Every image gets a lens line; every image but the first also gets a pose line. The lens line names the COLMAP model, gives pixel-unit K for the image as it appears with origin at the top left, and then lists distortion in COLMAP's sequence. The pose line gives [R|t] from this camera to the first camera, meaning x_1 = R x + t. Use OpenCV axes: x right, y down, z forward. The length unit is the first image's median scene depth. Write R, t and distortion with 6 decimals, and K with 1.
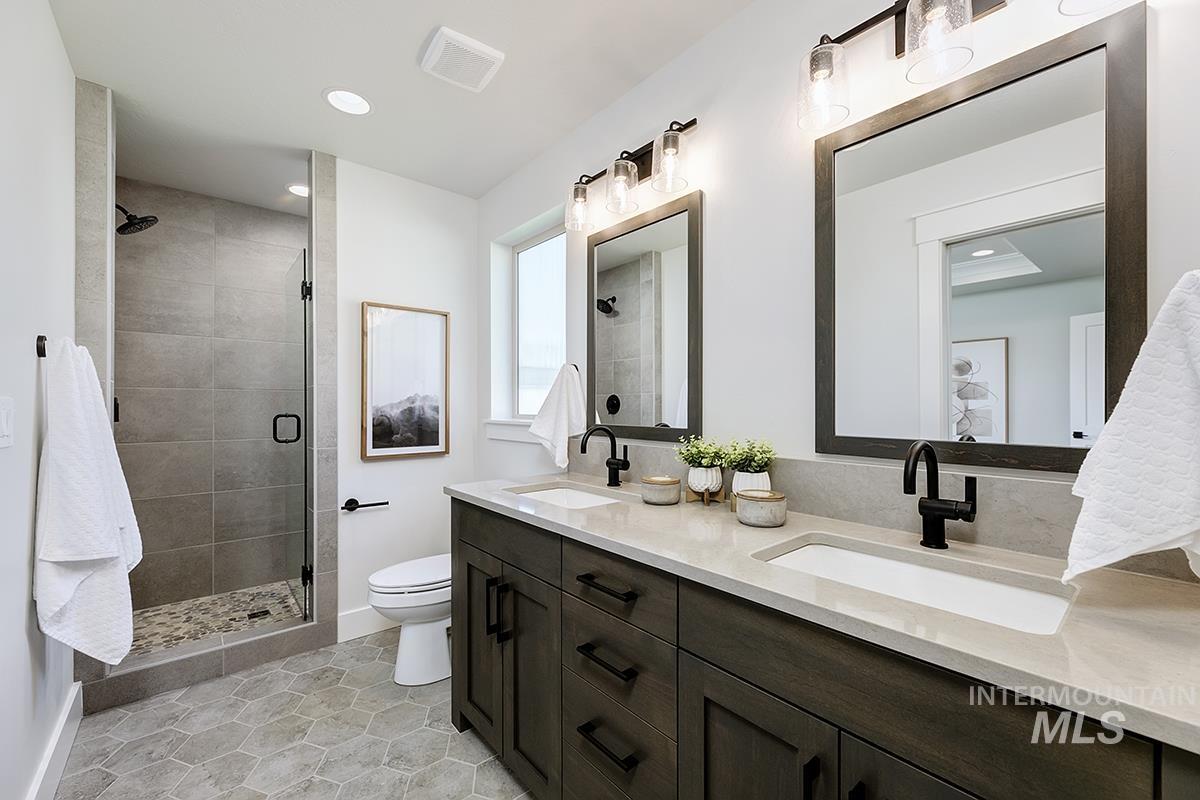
lens RADIAL K [[479.4, 0, 607.4], [0, 479.4, 404.9], [0, 0, 1]] dist [-0.000443, -0.000205]
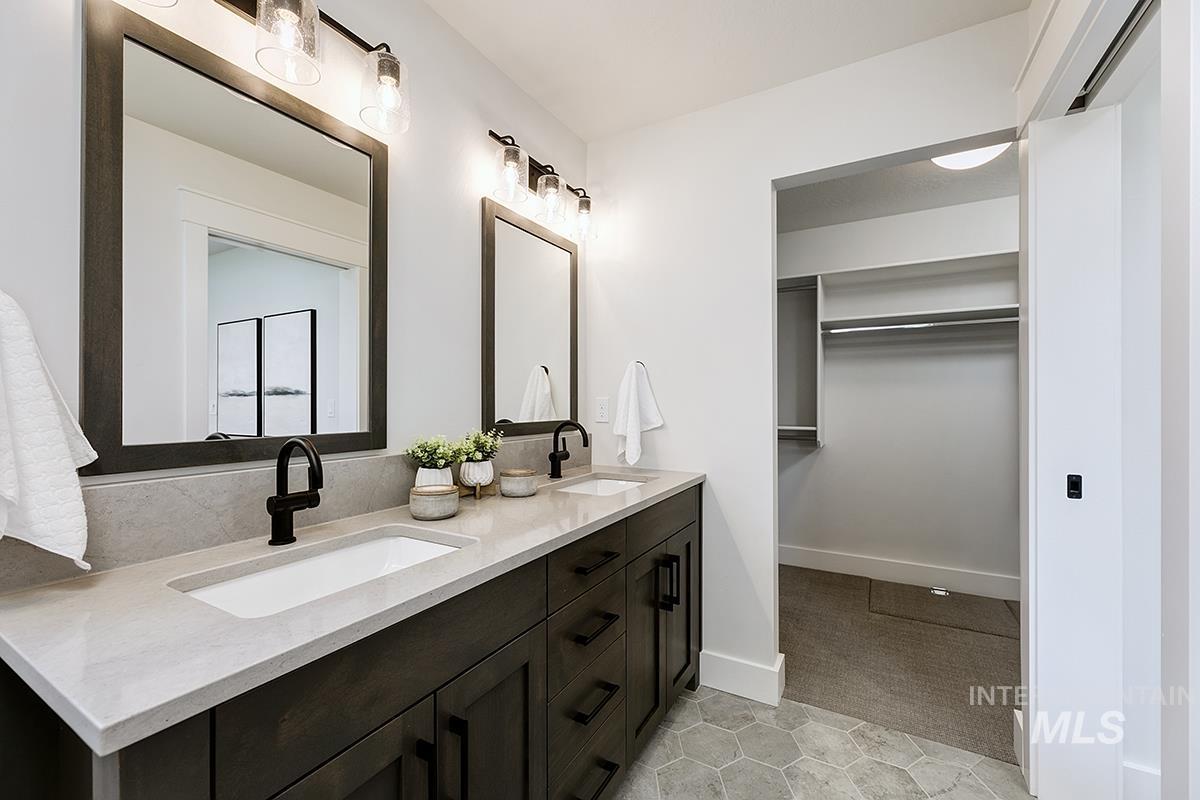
lens RADIAL K [[479.4, 0, 607.4], [0, 479.4, 404.9], [0, 0, 1]] dist [-0.000443, -0.000205]
pose [[-0.346045, 0.004133, 0.938209, -0.774732], [0.005200, 0.999983, -0.002487, 0.012238], [-0.938204, 0.004019, -0.346060, 0.996530]]
